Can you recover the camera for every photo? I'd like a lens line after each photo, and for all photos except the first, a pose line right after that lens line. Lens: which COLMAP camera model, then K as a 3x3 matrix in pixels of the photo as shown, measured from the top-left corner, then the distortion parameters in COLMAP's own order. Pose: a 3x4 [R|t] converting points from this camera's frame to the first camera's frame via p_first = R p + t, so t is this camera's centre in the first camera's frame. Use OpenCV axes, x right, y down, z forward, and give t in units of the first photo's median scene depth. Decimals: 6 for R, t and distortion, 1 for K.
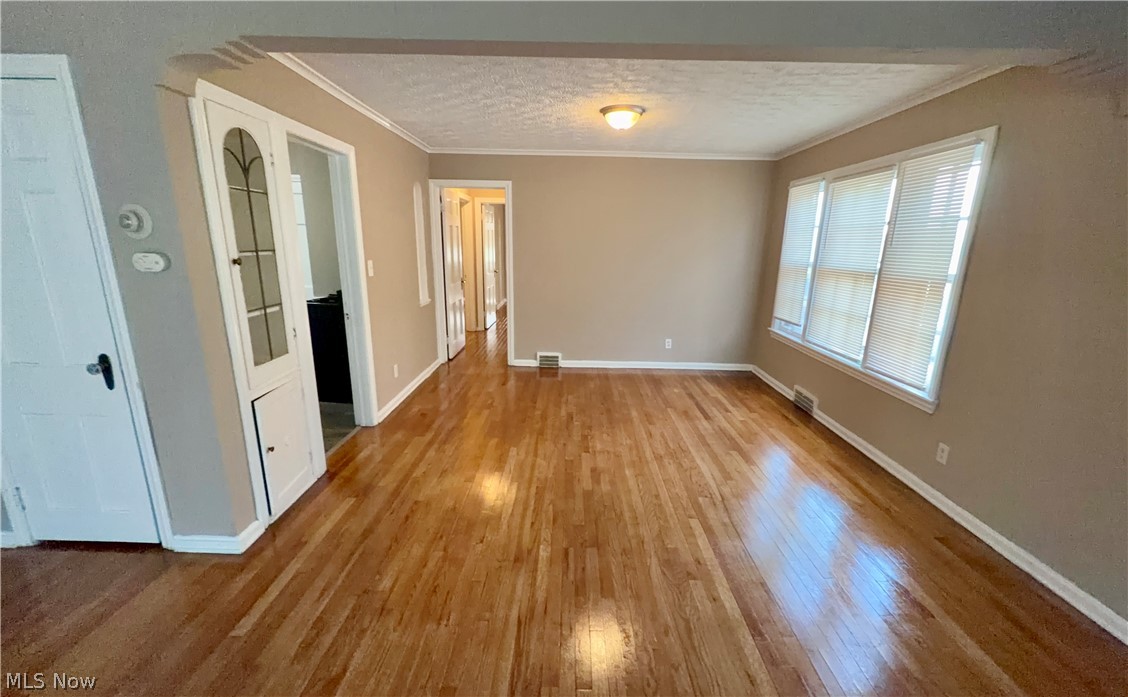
lens RADIAL K [[446.8, 0, 564.0], [0, 446.8, 348.5], [0, 0, 1]] dist [0.000249, 0.000469]
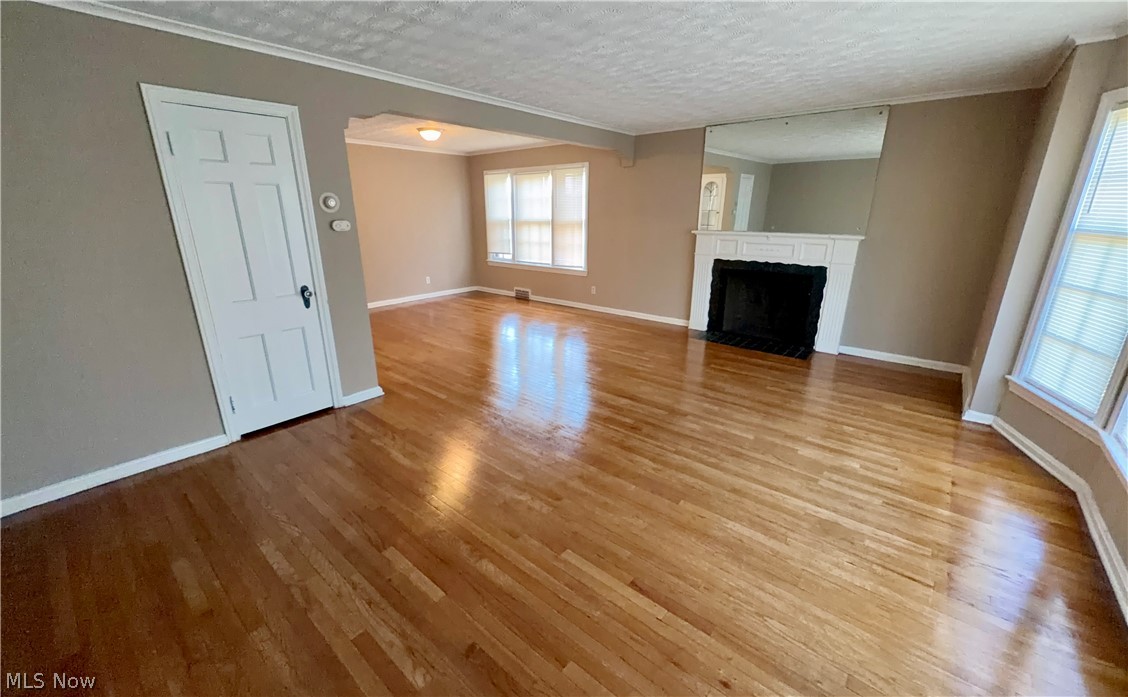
lens RADIAL K [[446.8, 0, 564.0], [0, 446.8, 348.5], [0, 0, 1]] dist [0.000249, 0.000469]
pose [[0.634590, -0.249708, 0.731397, -0.948998], [0.195380, 0.967458, 0.160783, 0.088946], [-0.747745, 0.040869, 0.662727, -0.436359]]
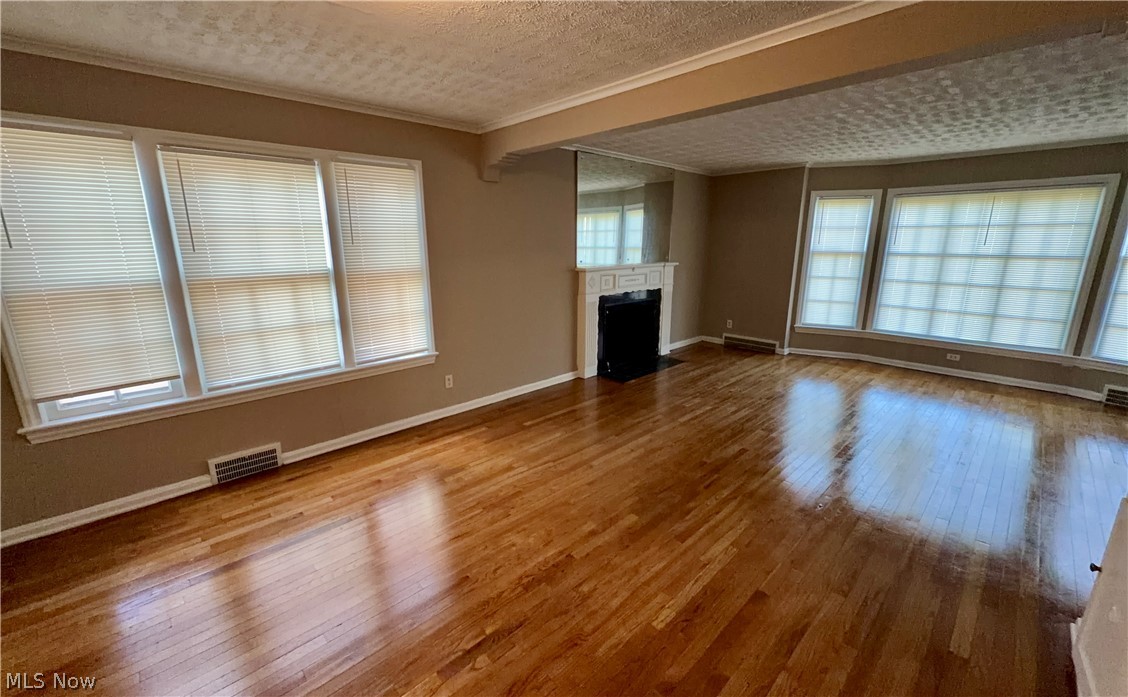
lens RADIAL K [[446.8, 0, 564.0], [0, 446.8, 348.5], [0, 0, 1]] dist [0.000249, 0.000469]
pose [[-0.698240, -0.185350, 0.691452, -0.338842], [0.159093, 0.901567, 0.402327, -0.315355], [-0.697962, 0.390926, -0.600022, 1.233953]]
